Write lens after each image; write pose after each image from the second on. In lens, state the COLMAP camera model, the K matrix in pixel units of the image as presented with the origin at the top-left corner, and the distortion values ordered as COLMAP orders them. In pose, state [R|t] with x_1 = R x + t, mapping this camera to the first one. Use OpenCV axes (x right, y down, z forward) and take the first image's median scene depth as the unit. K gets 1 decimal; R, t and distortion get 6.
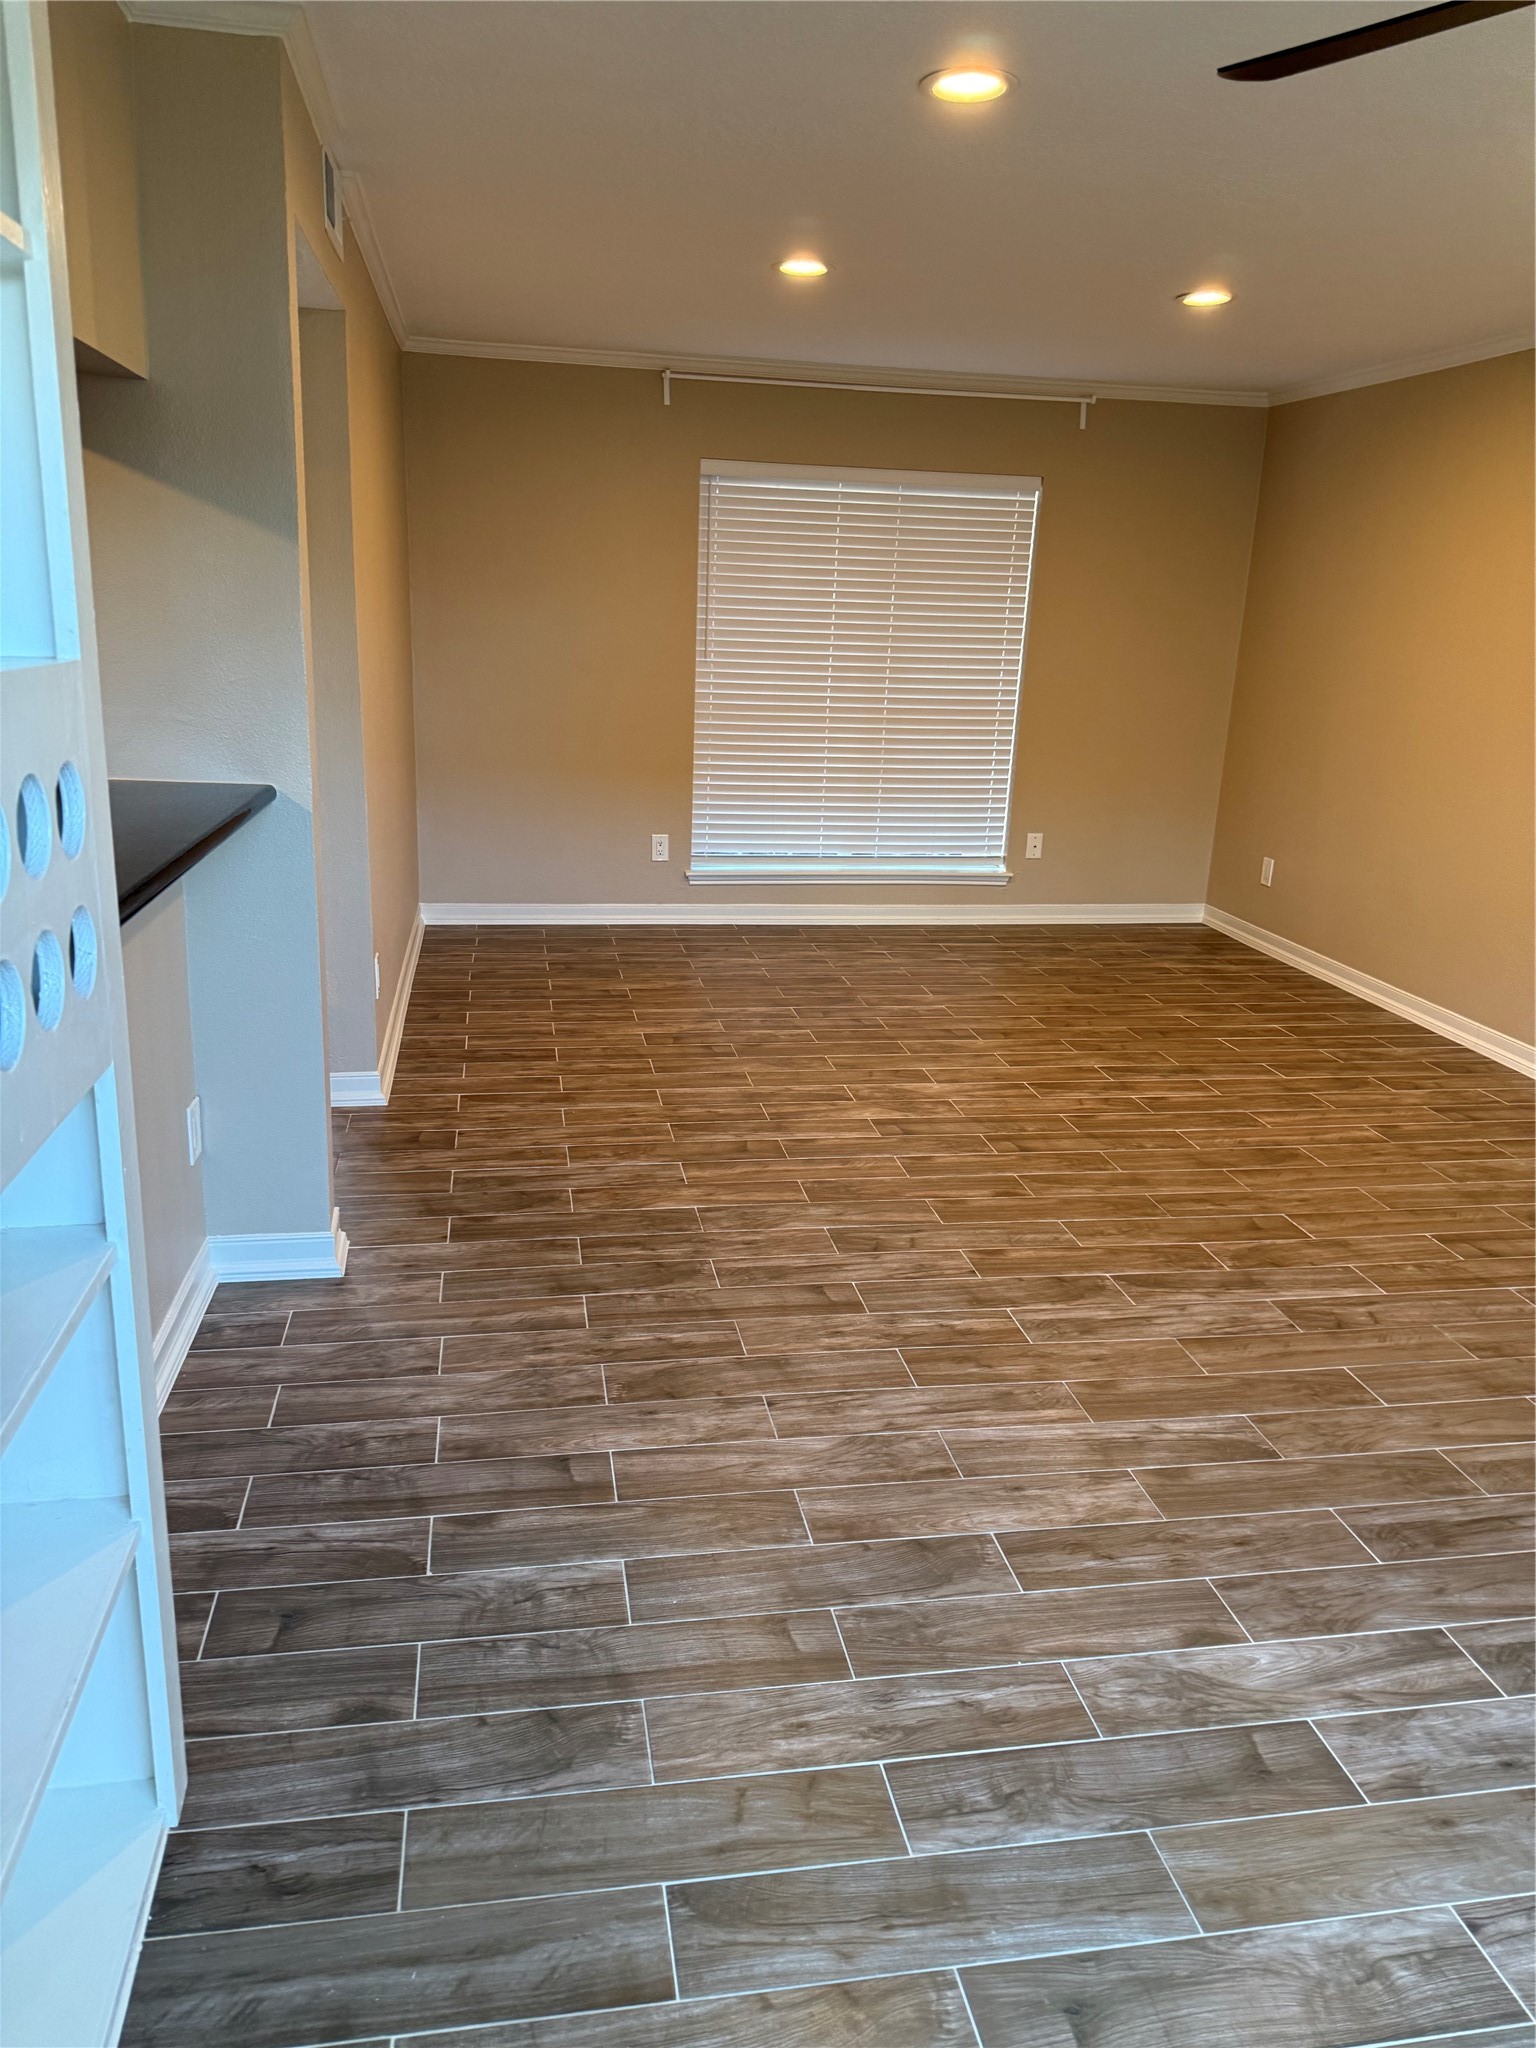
lens RADIAL K [[1441.0, 0, 753.1], [0, 1441.0, 1002.3], [0, 0, 1]] dist [0.086541, -0.116119]
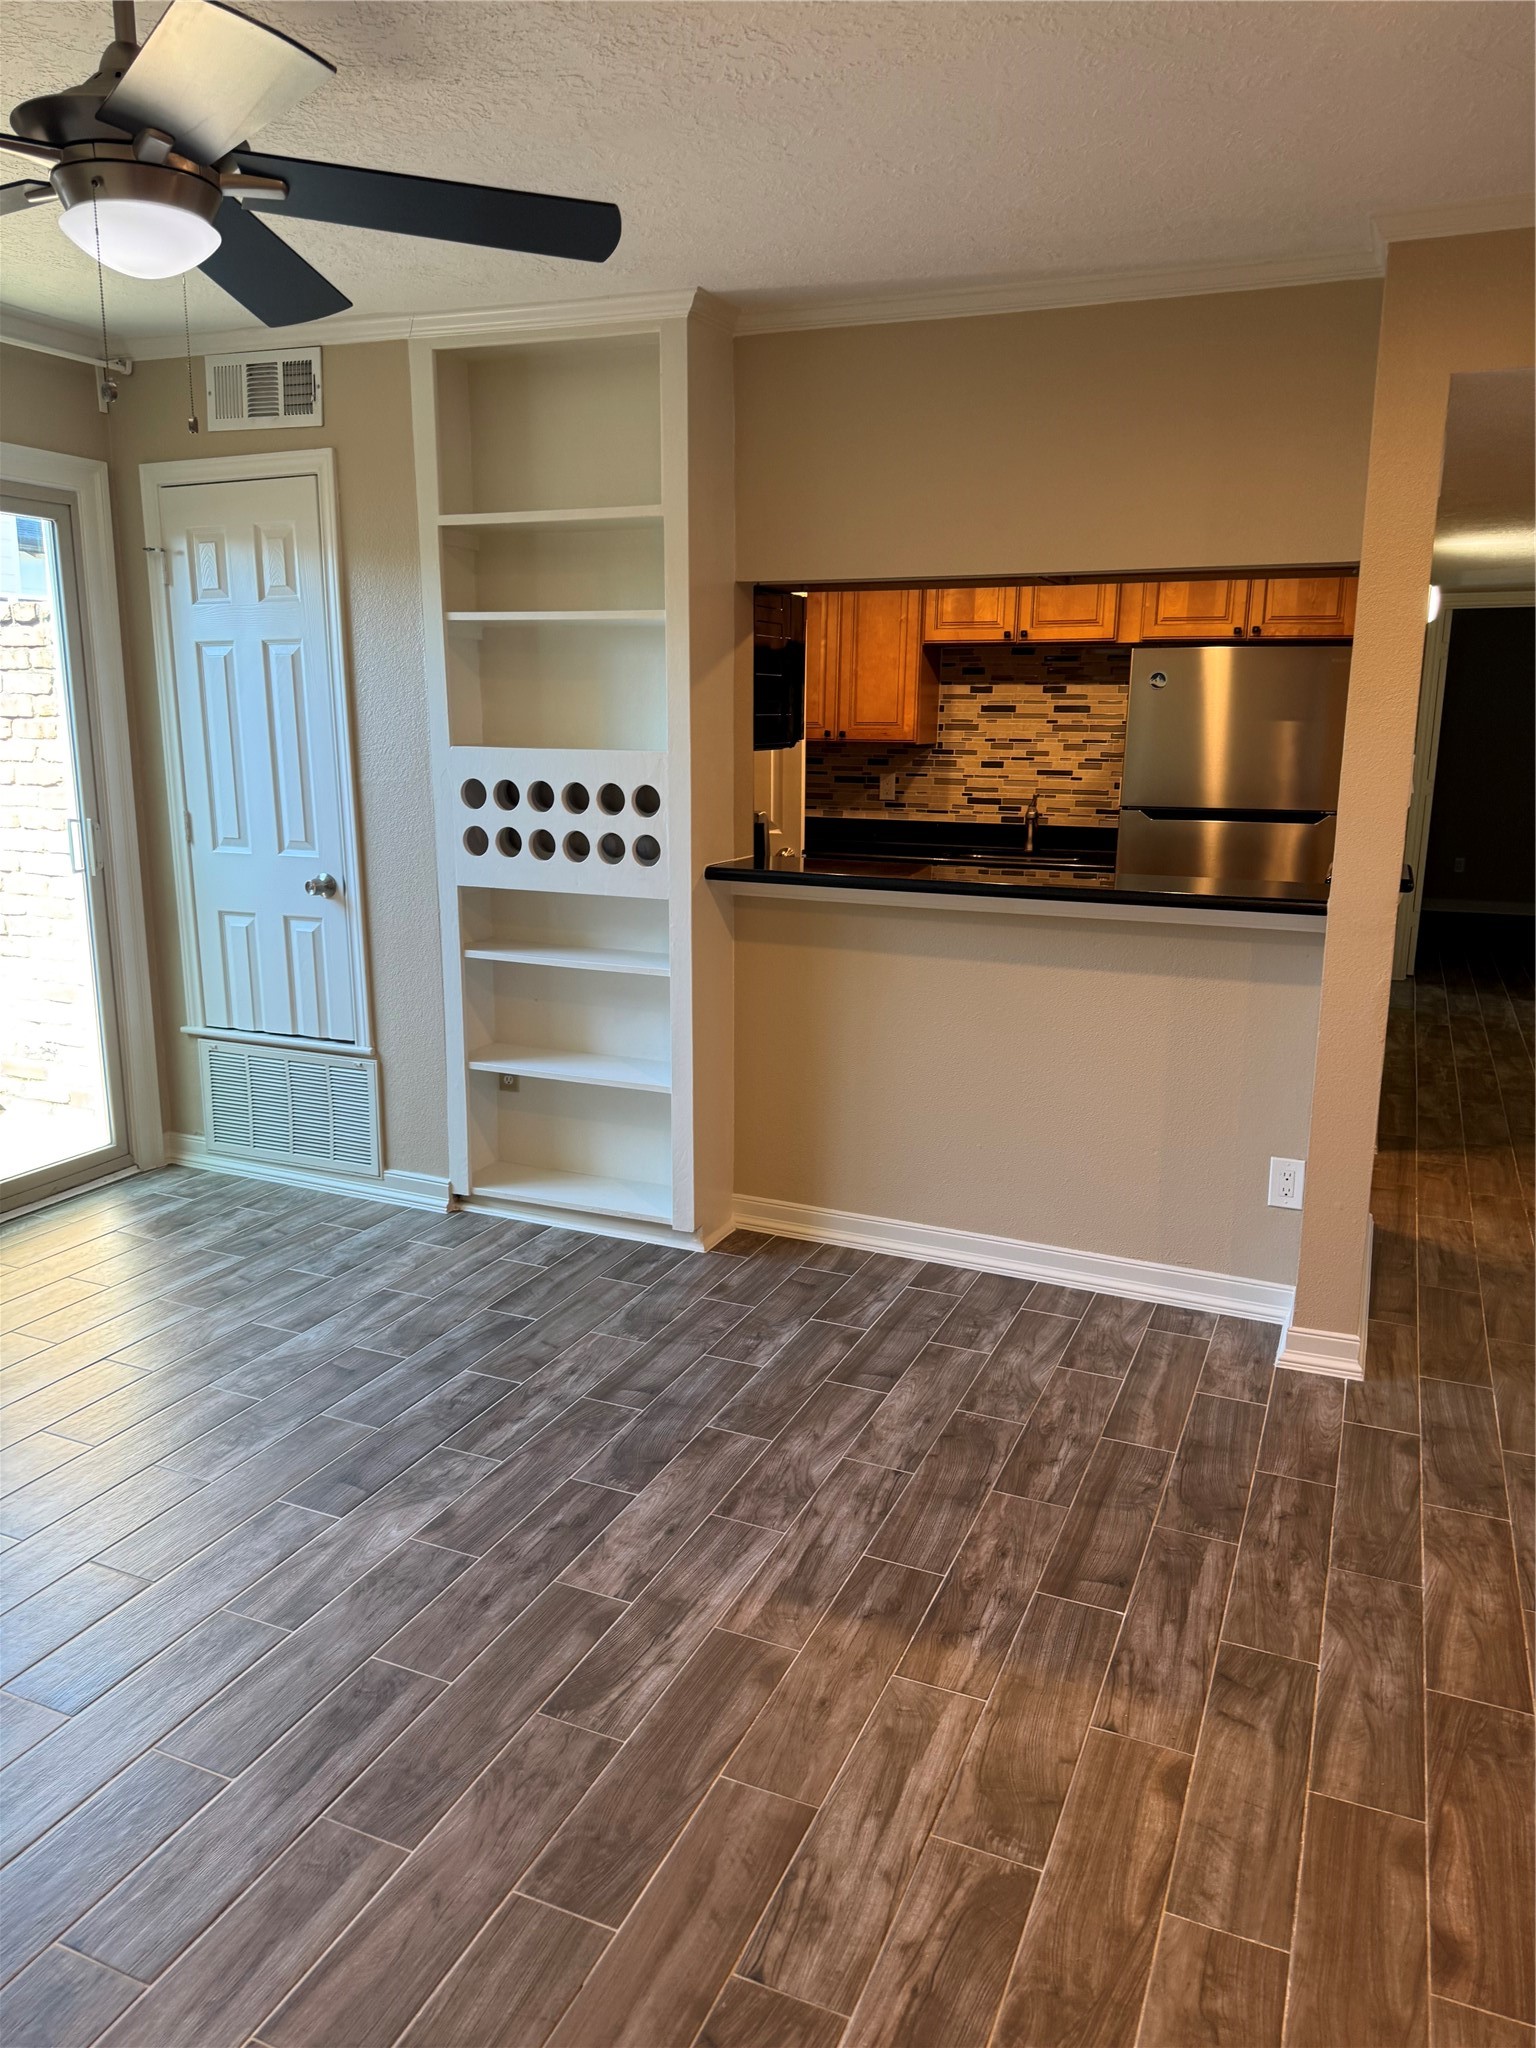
lens RADIAL K [[1441.0, 0, 753.0], [0, 1441.0, 1031.4], [0, 0, 1]] dist [0.086541, -0.116119]
pose [[-0.548395, 0.136971, -0.824926, 0.762343], [-0.246902, 0.915991, 0.316227, -0.273496], [0.798939, 0.377093, -0.468506, 1.103605]]
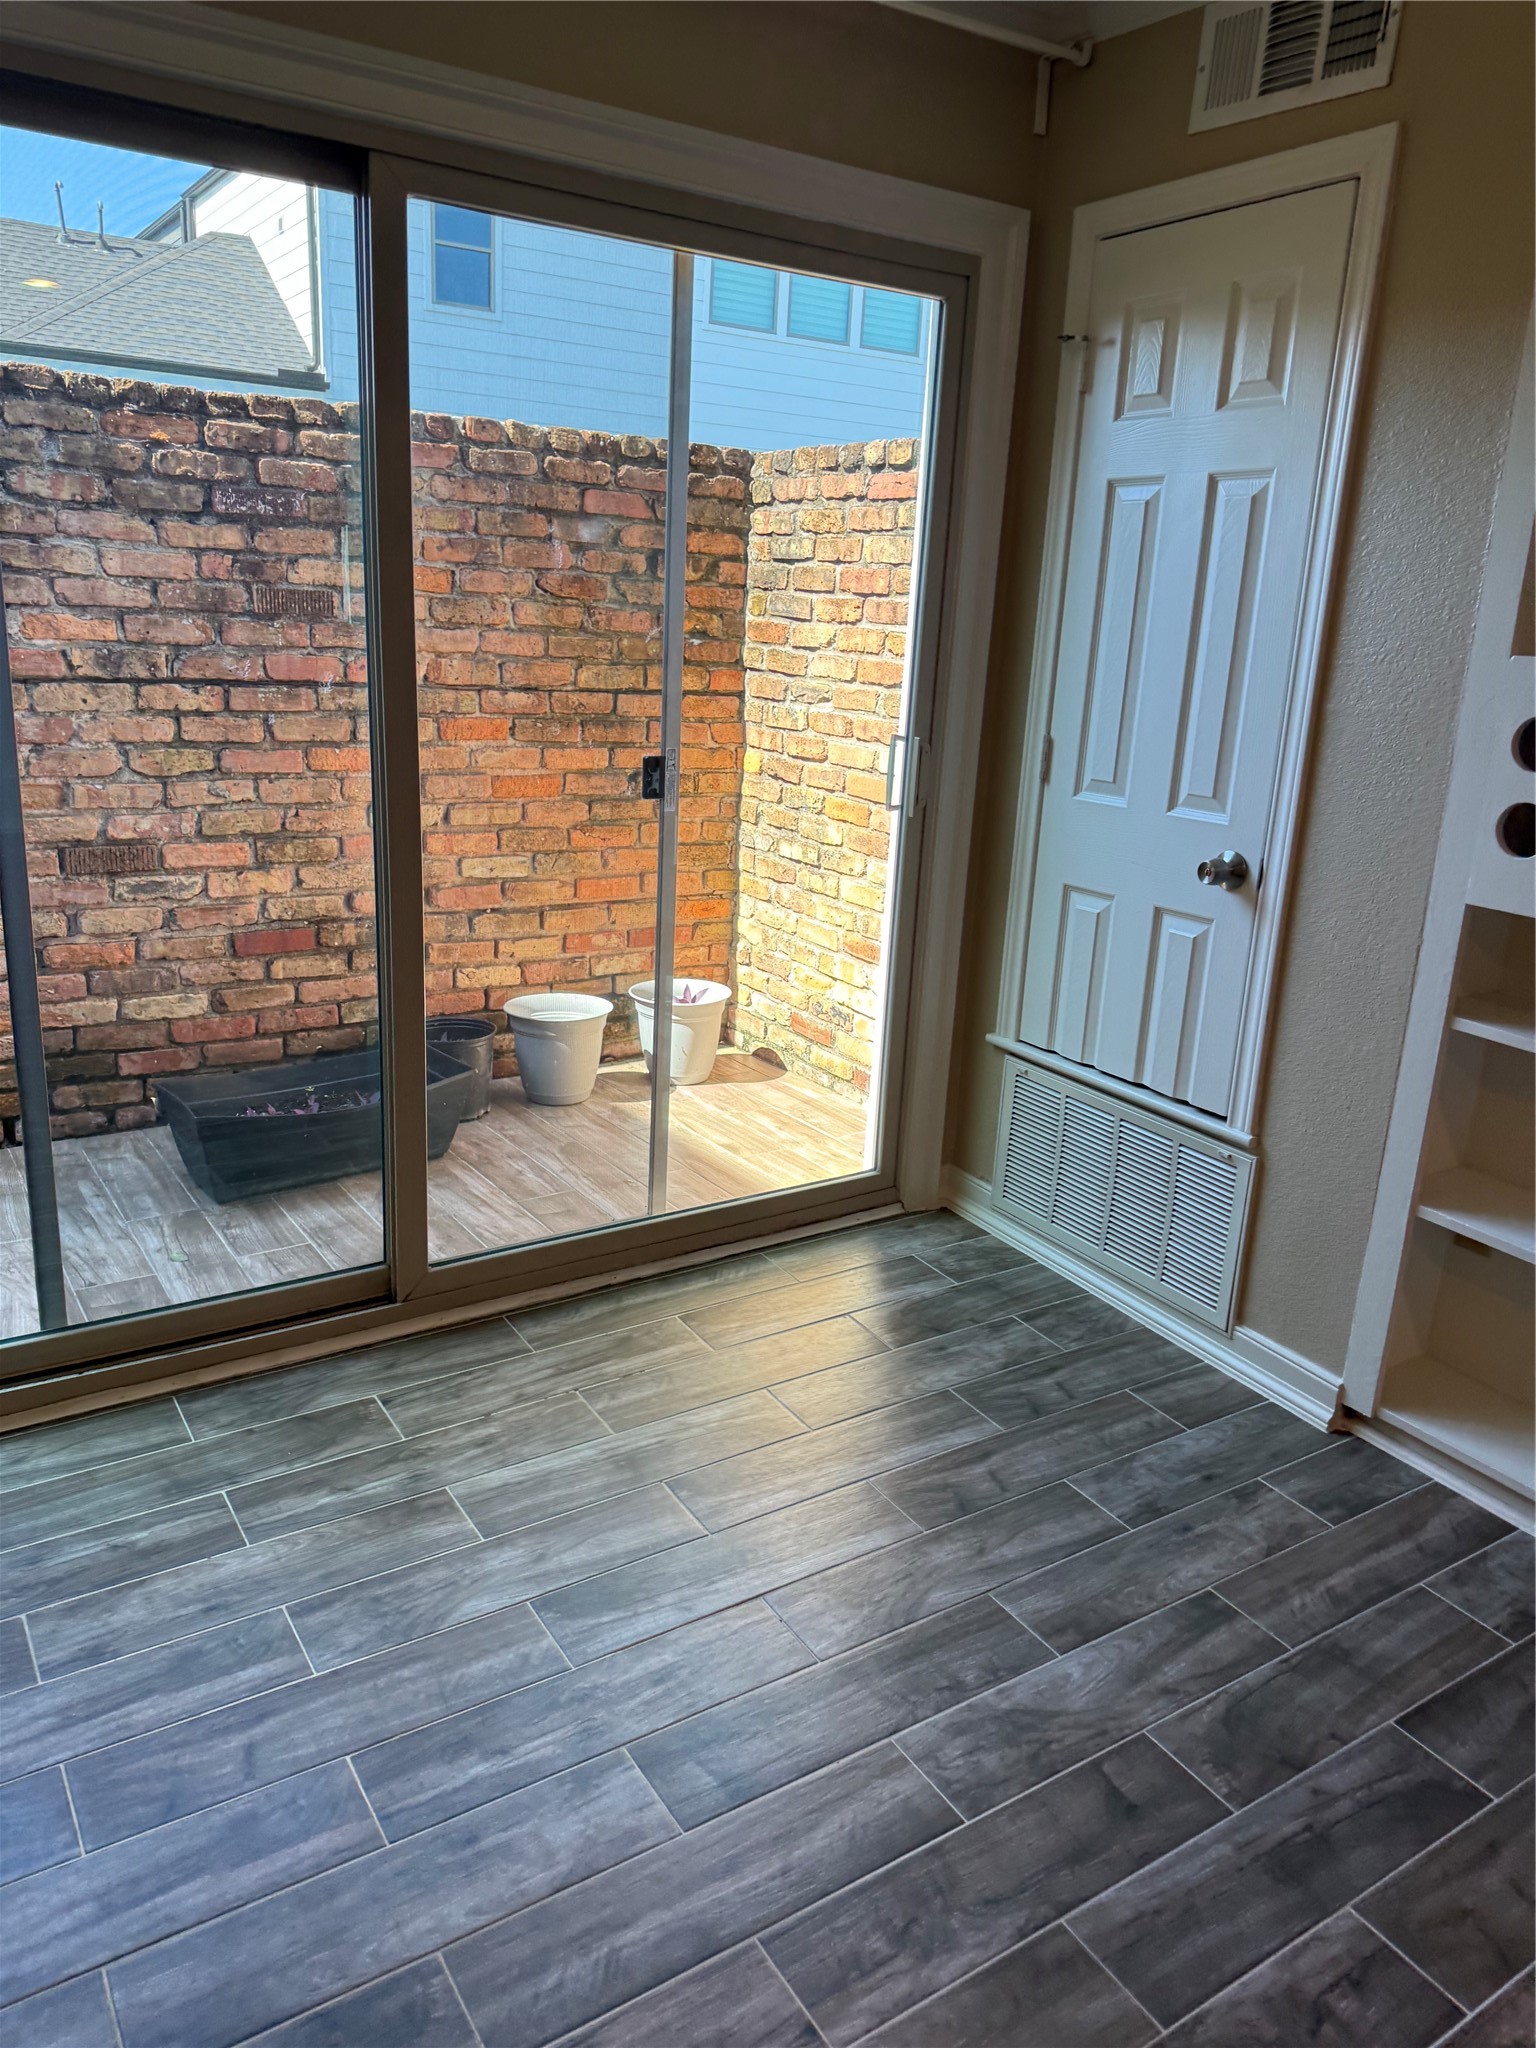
lens RADIAL K [[1441.0, 0, 760.0], [0, 1441.0, 1021.5], [0, 0, 1]] dist [0.086541, -0.116119]
pose [[-0.914420, 0.032413, -0.403467, 0.450972], [-0.184037, 0.854504, 0.485751, -0.162135], [0.360509, 0.518433, -0.775410, 0.715298]]
